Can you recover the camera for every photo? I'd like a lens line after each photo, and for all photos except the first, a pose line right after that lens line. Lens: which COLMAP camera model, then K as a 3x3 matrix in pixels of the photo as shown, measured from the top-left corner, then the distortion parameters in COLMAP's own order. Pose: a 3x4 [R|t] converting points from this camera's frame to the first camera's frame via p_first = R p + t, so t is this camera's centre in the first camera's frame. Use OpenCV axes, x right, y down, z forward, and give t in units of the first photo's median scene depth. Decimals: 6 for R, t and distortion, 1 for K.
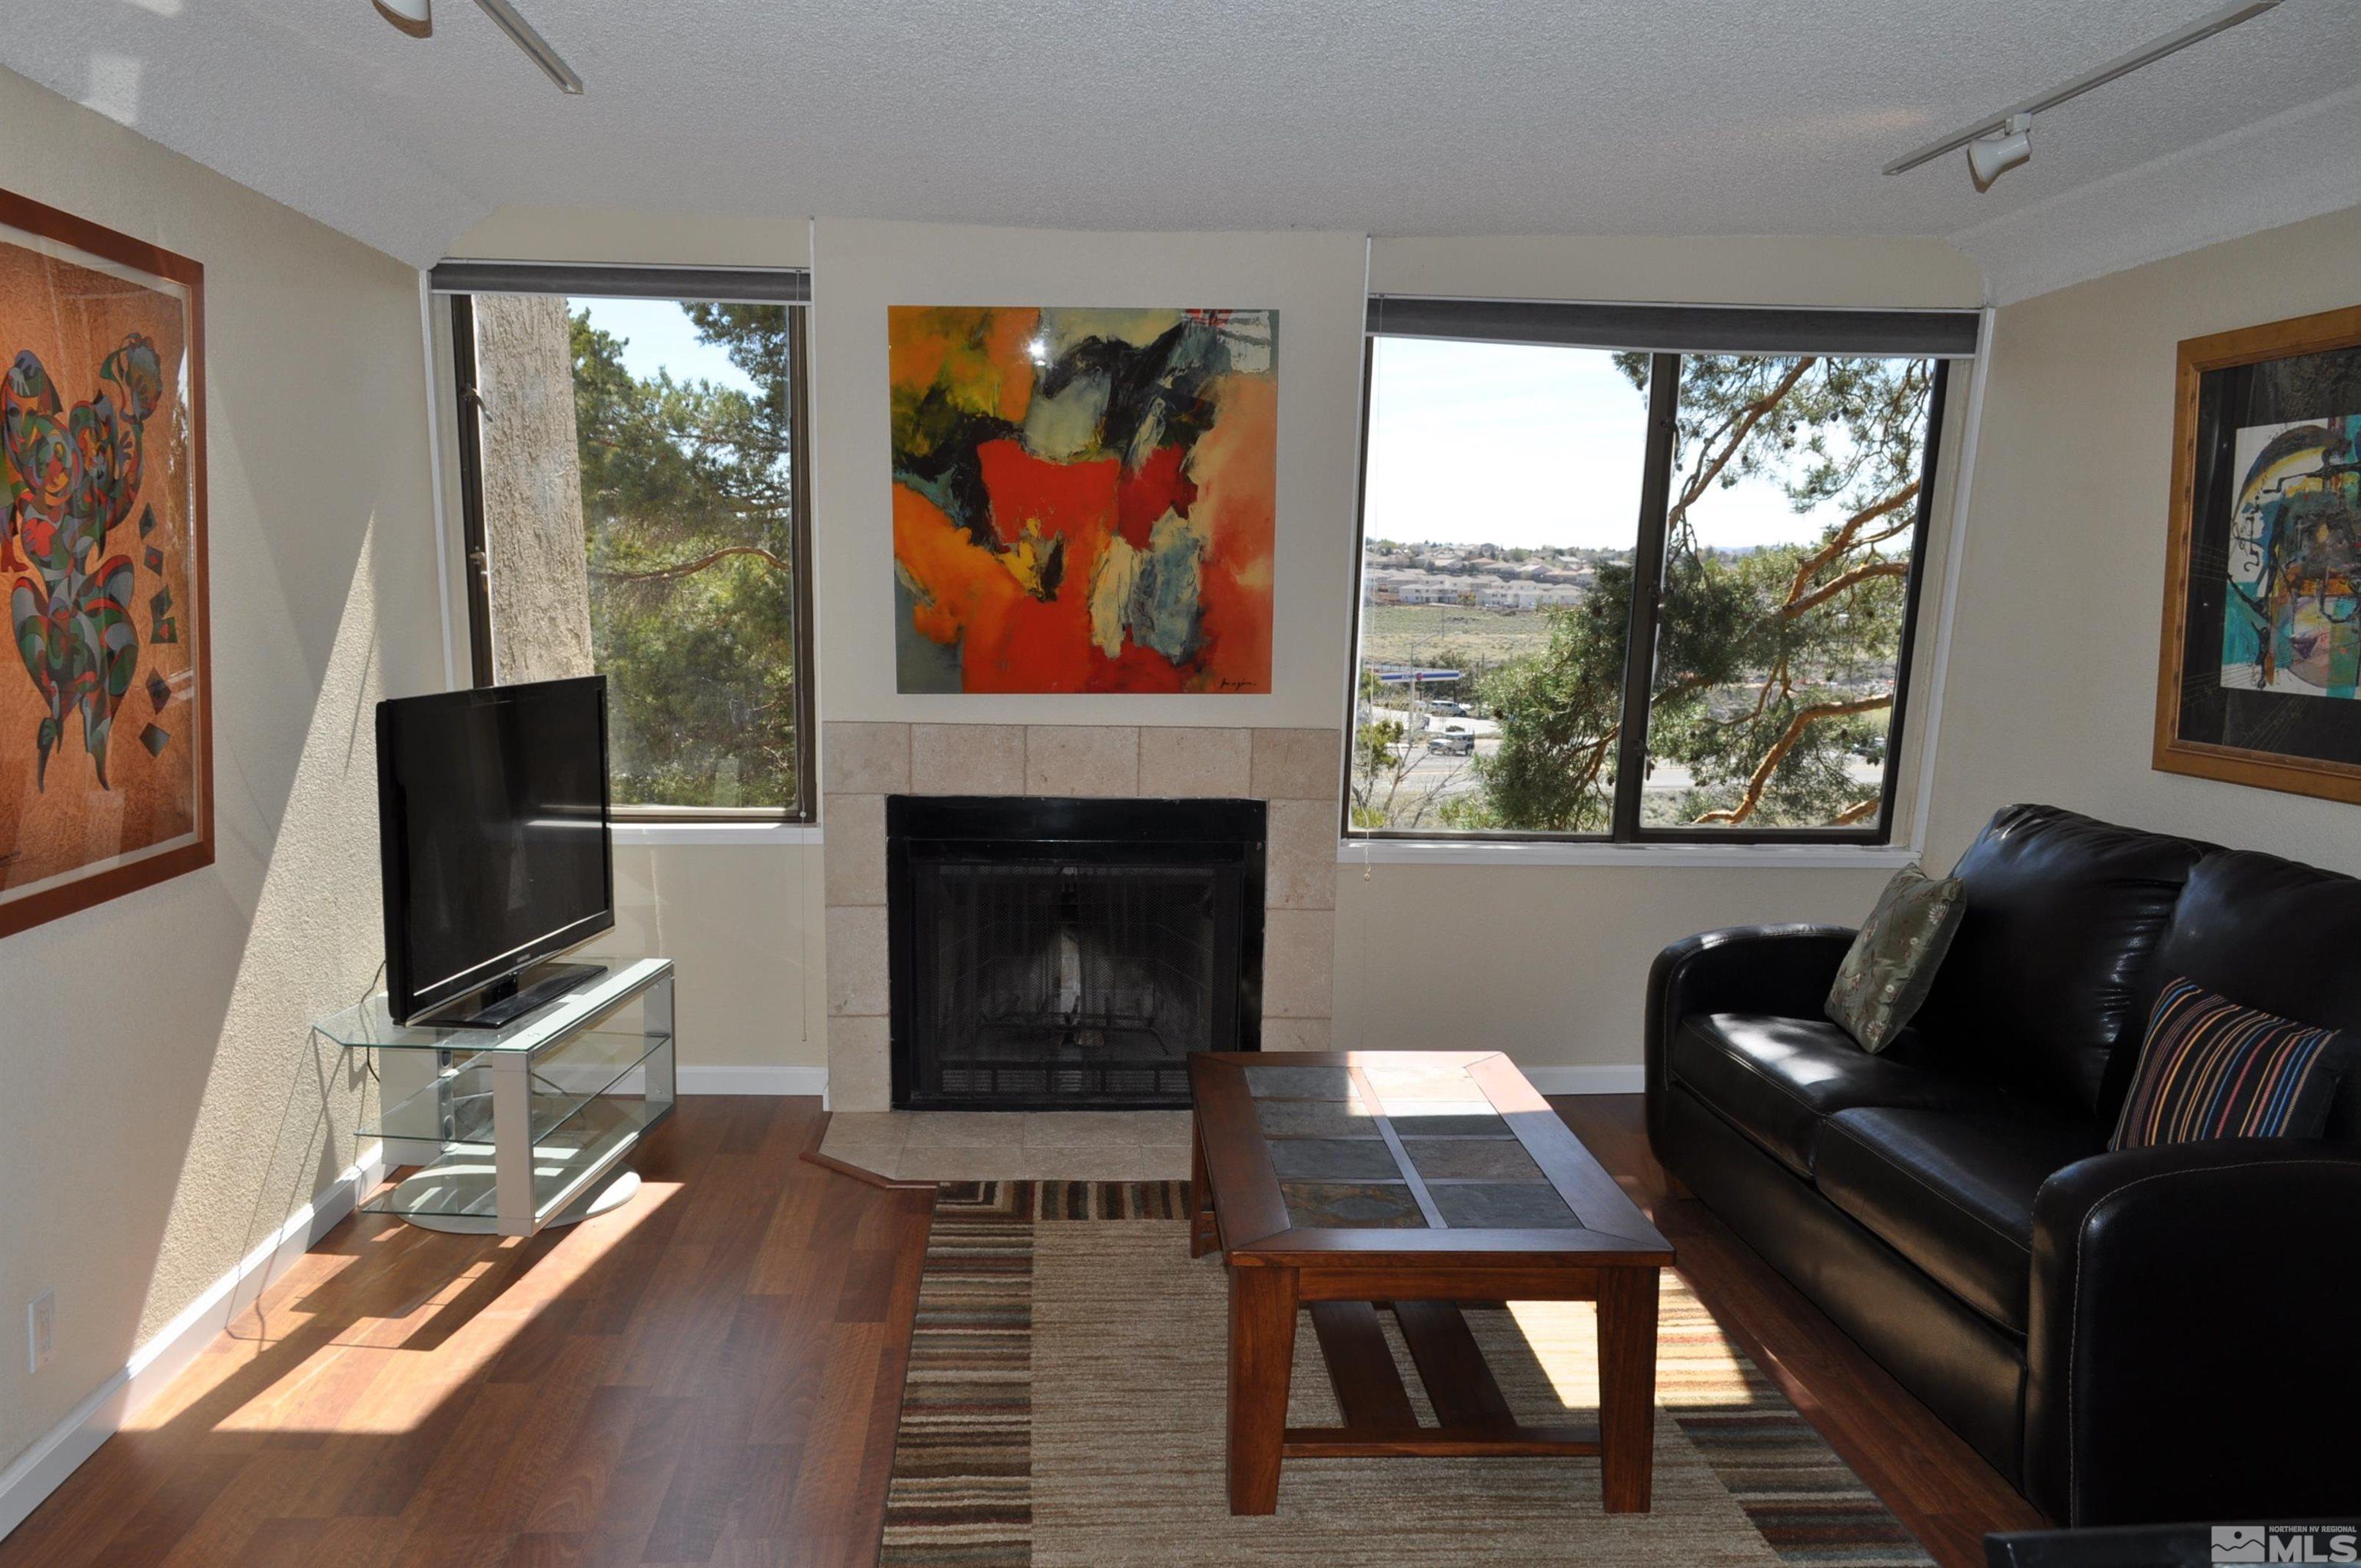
lens RADIAL K [[1820.6, 0, 1179.0], [0, 1820.6, 779.1], [0, 0, 1]] dist [-0.005469, -0.005132]
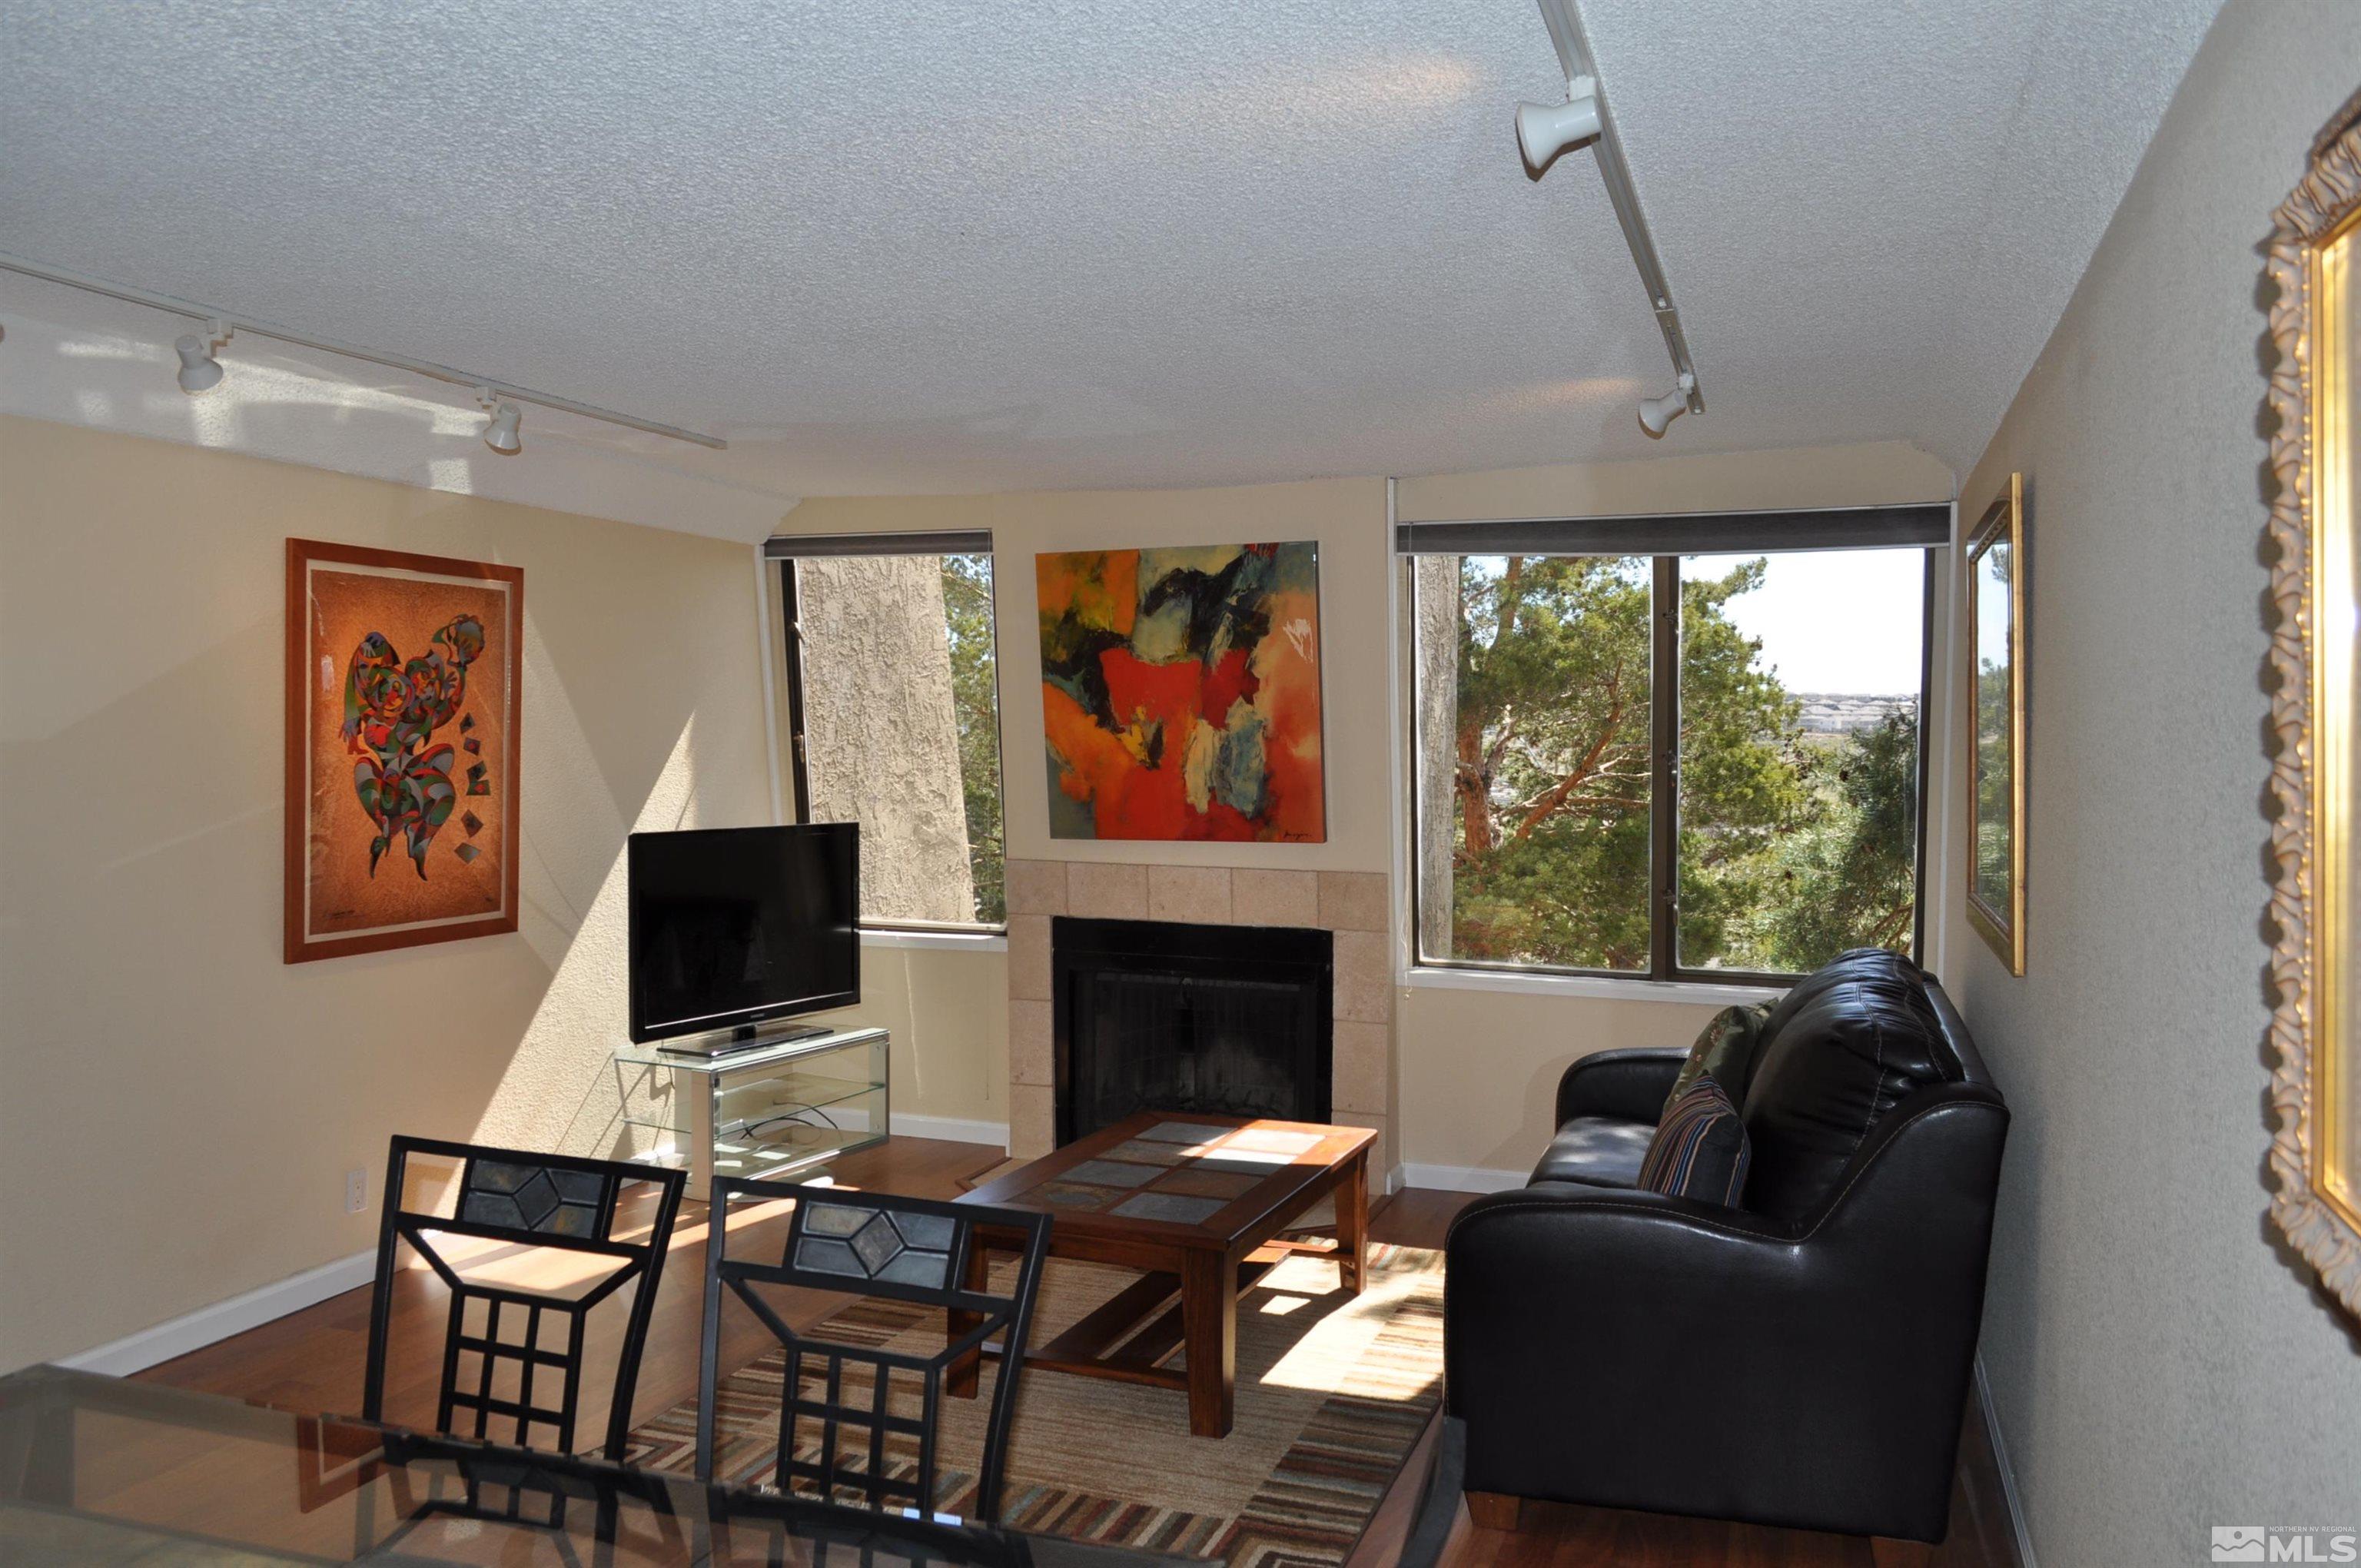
lens RADIAL K [[1820.6, 0, 1179.4], [0, 1820.6, 781.4], [0, 0, 1]] dist [-0.005469, -0.005132]
pose [[0.913920, 0.000675, -0.405894, 0.480565], [-0.037451, 0.995873, -0.082668, 0.017919], [0.404163, 0.090753, 0.910173, -0.178416]]
